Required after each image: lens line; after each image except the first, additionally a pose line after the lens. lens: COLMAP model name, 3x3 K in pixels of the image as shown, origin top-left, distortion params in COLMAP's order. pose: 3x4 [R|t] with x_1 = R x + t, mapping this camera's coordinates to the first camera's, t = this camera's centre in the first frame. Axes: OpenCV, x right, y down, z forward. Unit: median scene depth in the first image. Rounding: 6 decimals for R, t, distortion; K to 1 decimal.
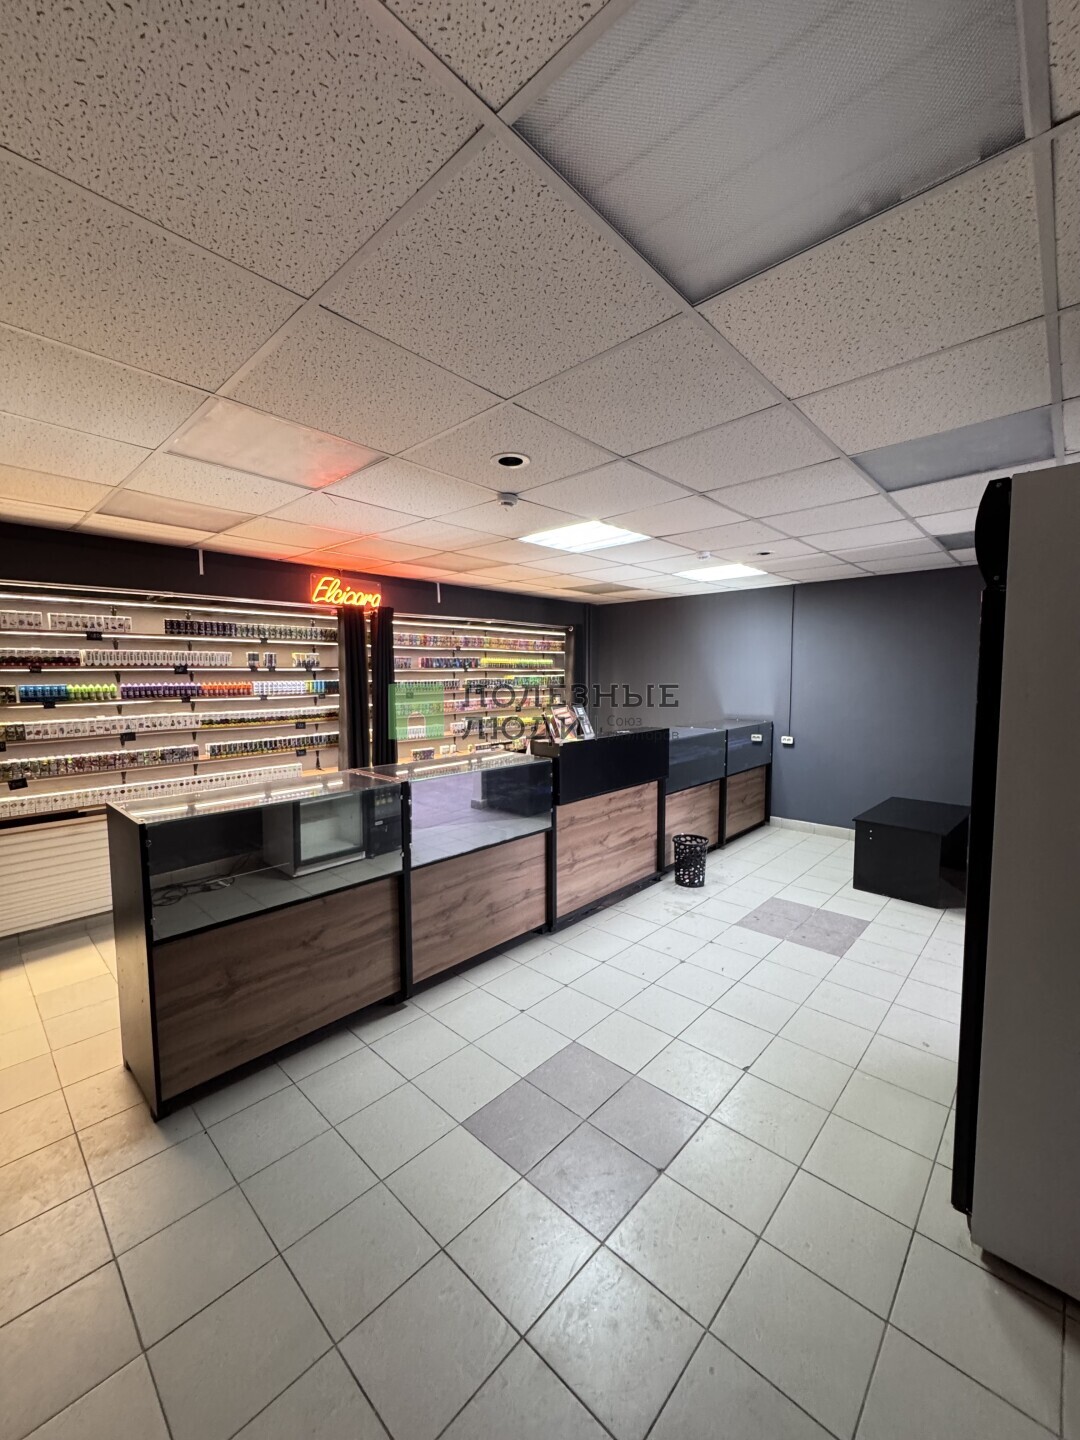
lens RADIAL K [[584.3, 0, 533.5], [0, 584.3, 718.5], [0, 0, 1]] dist [-0.000194, 0.000202]
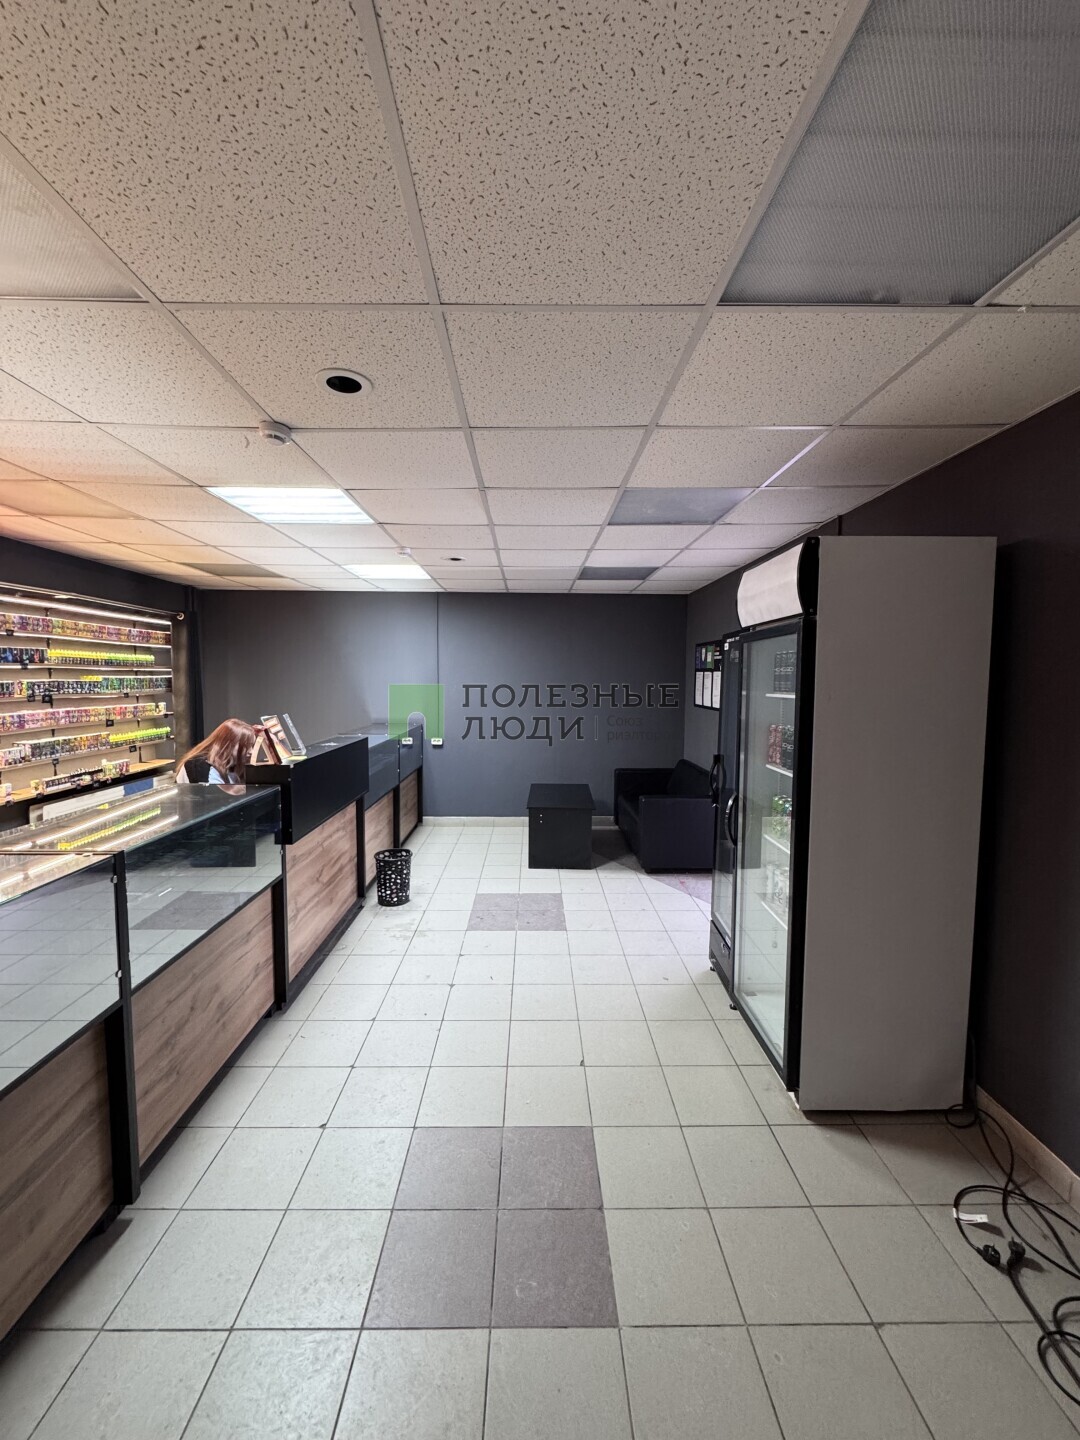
lens RADIAL K [[584.3, 0, 533.5], [0, 584.3, 718.5], [0, 0, 1]] dist [-0.000194, 0.000202]
pose [[0.710929, -0.038843, 0.702190, -0.241129], [0.041956, 0.999038, 0.012785, -0.013626], [-0.702011, 0.020372, 0.711875, 0.194353]]
